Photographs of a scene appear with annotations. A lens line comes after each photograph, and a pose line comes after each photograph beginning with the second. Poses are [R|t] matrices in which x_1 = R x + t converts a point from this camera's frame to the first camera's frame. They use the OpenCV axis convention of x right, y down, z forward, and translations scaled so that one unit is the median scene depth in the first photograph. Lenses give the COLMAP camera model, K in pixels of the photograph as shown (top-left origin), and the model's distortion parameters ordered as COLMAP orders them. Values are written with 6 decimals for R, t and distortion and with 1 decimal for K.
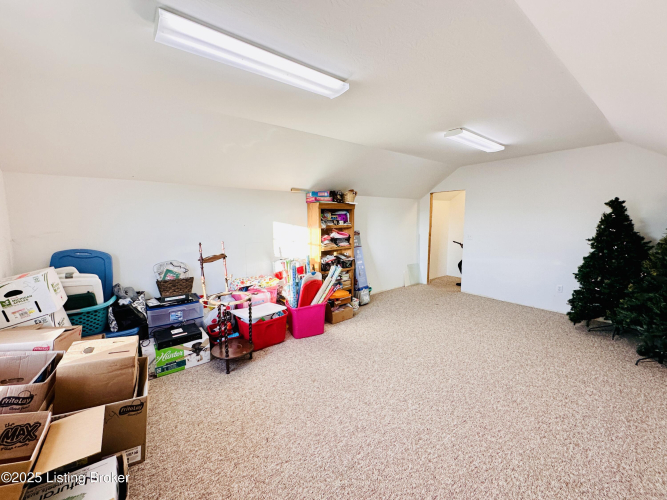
lens RADIAL K [[266.0, 0, 336.7], [0, 266.0, 248.6], [0, 0, 1]] dist [-0.001213, -0.000076]
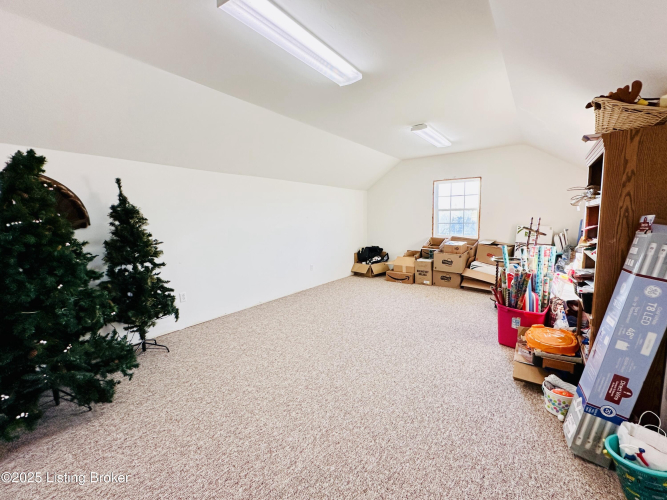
lens RADIAL K [[266.0, 0, 336.7], [0, 266.0, 248.6], [0, 0, 1]] dist [-0.001213, -0.000076]
pose [[-0.961113, 0.050691, -0.271464, 0.642137], [-0.011640, 0.974699, 0.223219, -0.126066], [0.275911, 0.217698, -0.936205, 1.640564]]
